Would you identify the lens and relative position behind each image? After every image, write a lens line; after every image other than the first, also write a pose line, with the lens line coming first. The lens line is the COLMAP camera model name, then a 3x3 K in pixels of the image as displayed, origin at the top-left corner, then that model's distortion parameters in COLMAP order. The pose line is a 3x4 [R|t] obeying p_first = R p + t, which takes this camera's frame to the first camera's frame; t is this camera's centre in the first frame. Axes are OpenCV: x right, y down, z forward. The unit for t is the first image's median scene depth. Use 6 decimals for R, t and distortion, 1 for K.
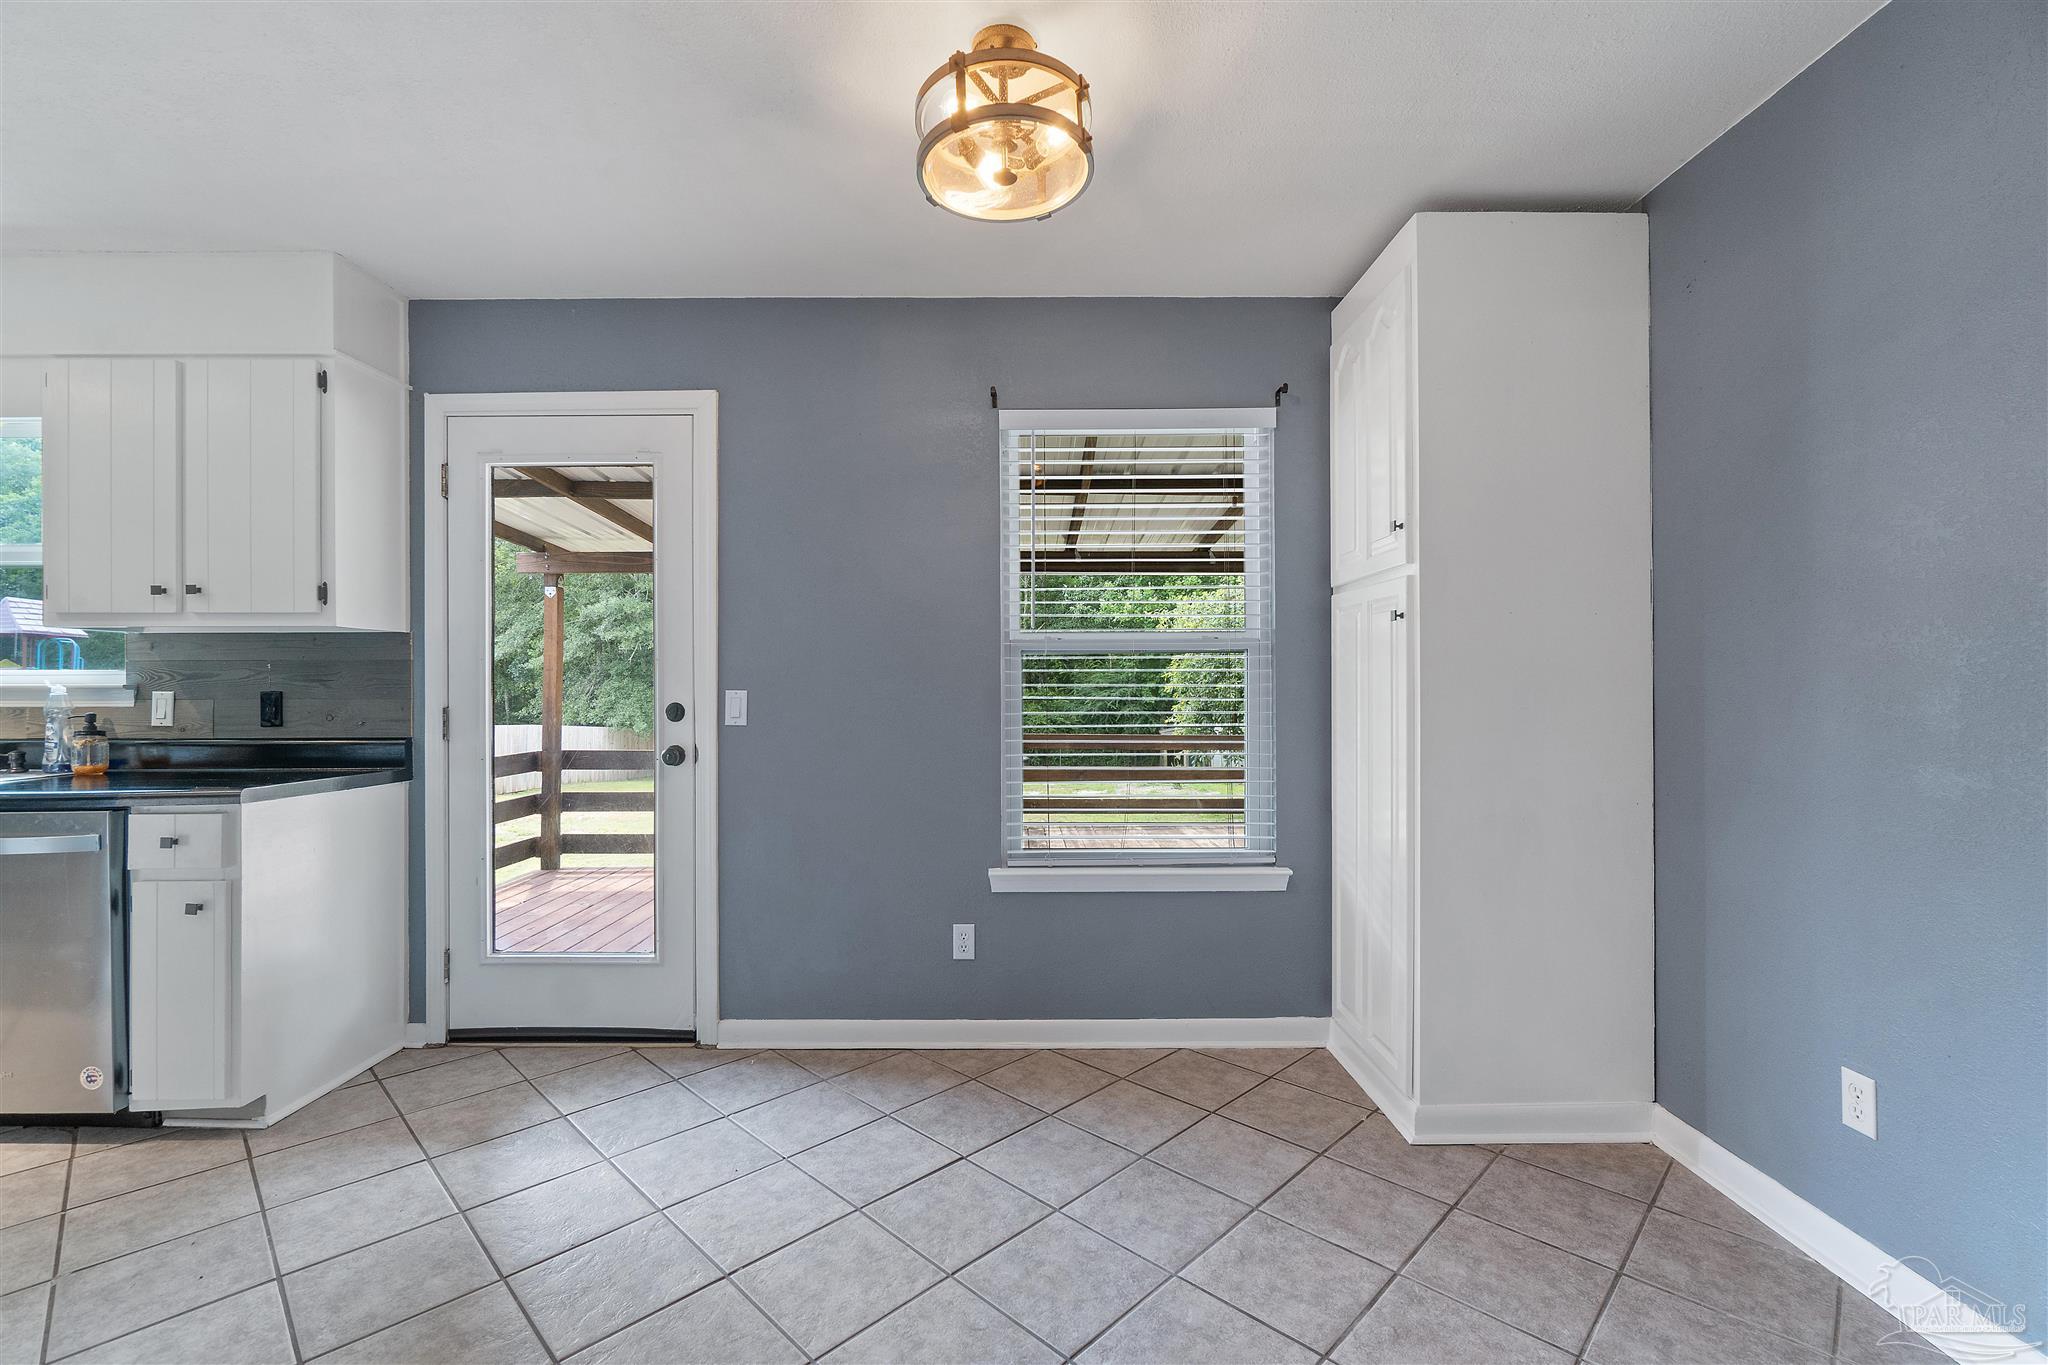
lens RADIAL K [[877.3, 0, 1015.5], [0, 877.3, 686.0], [0, 0, 1]] dist [-0.002808, 0.000804]
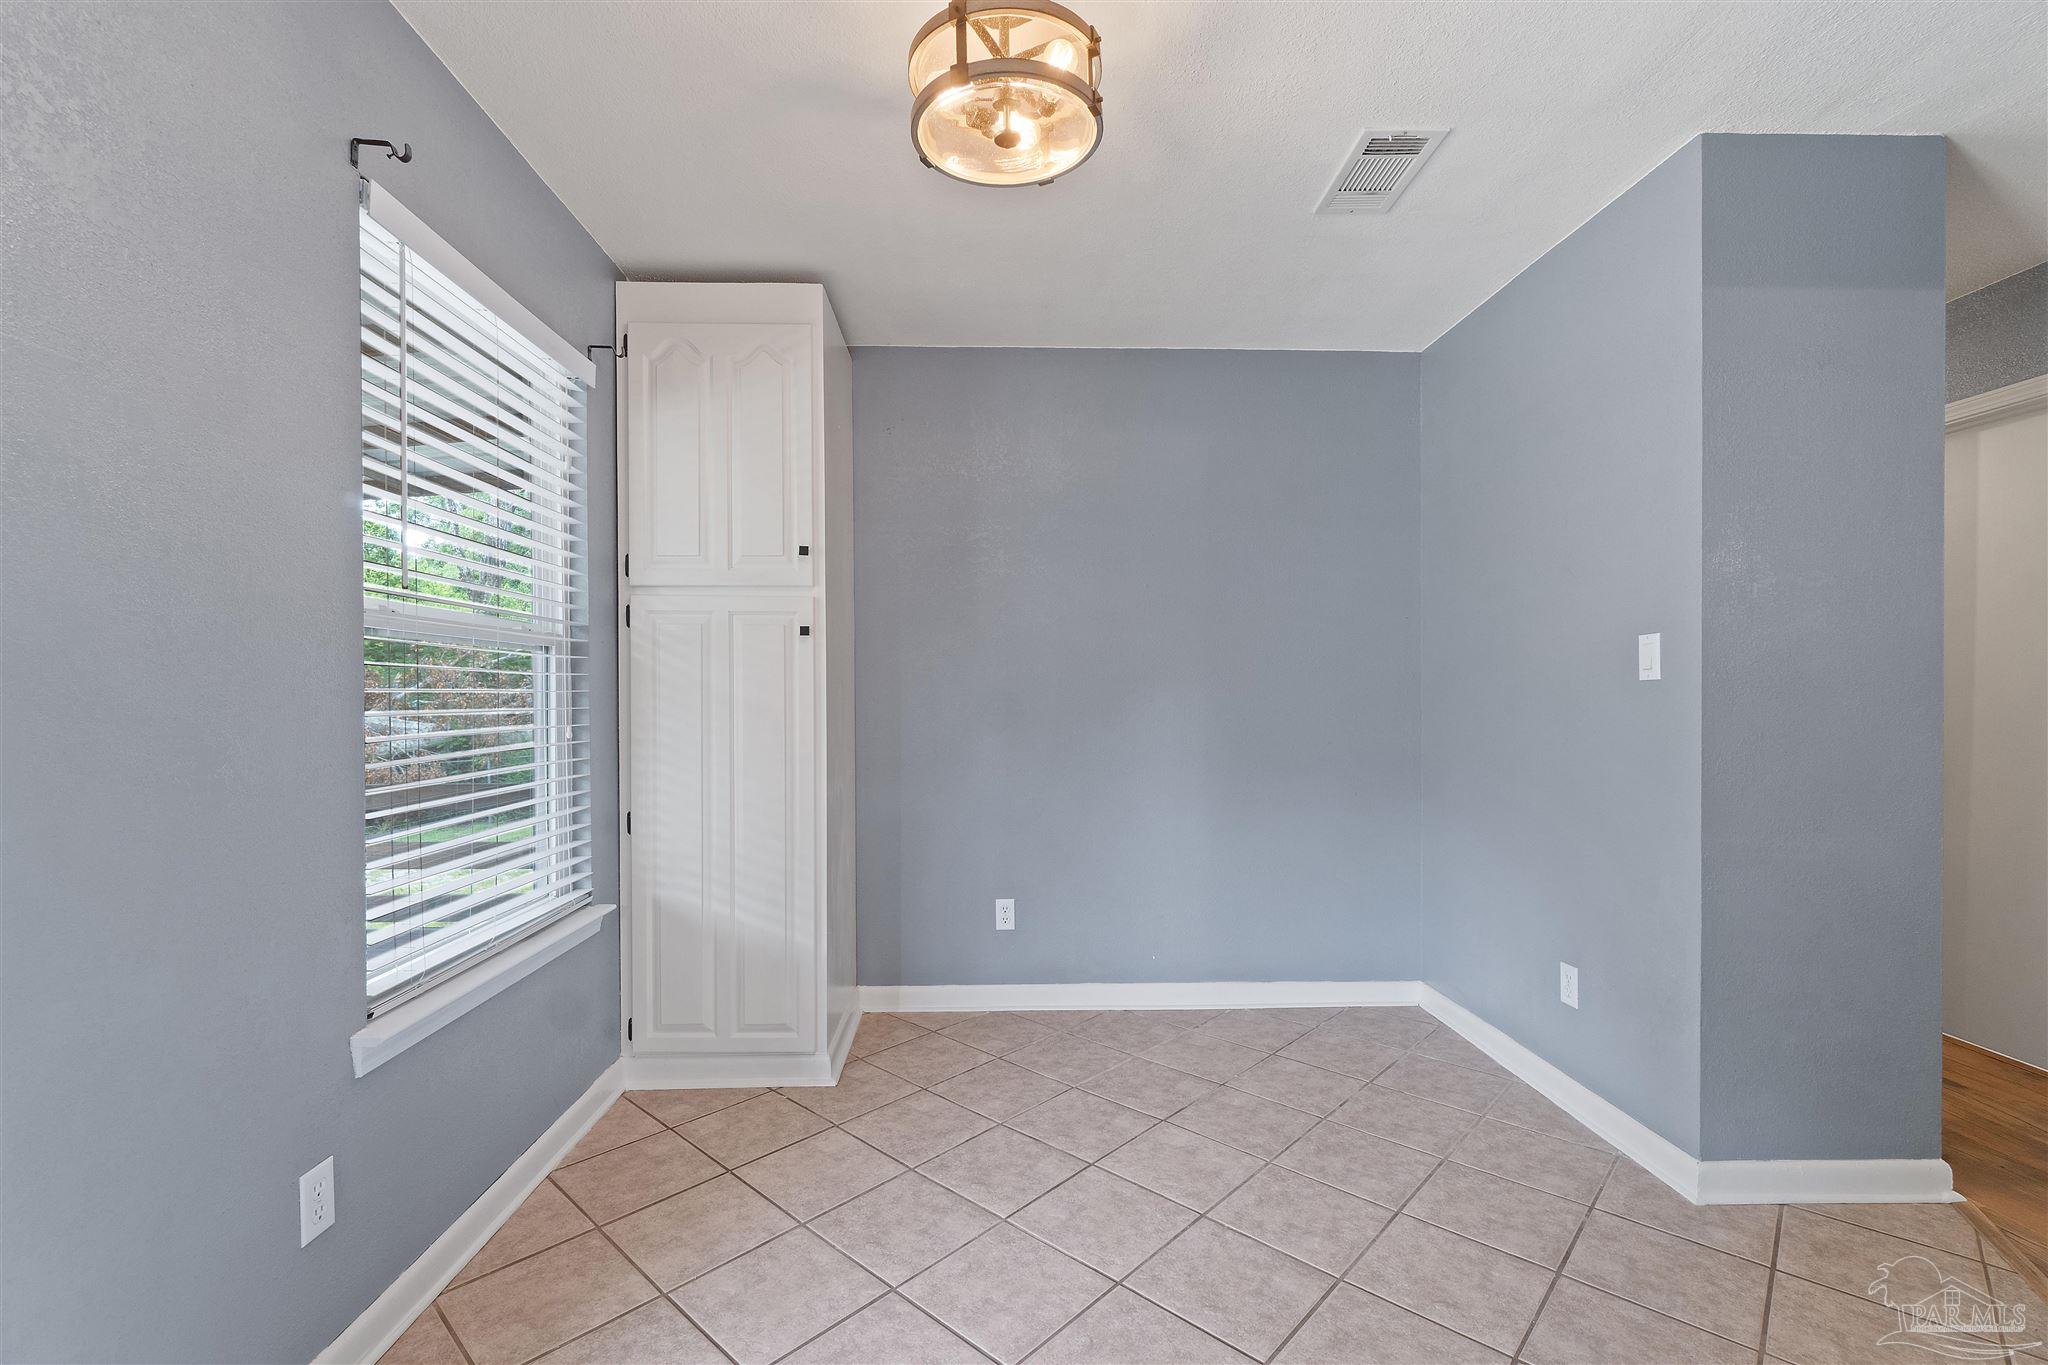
lens RADIAL K [[877.3, 0, 1015.5], [0, 877.3, 686.0], [0, 0, 1]] dist [-0.002808, 0.000804]
pose [[-0.016465, 0.017119, 0.999718, -0.761141], [0.002849, 0.999850, -0.017074, 0.010817], [-0.999860, 0.002567, -0.016511, 0.809651]]
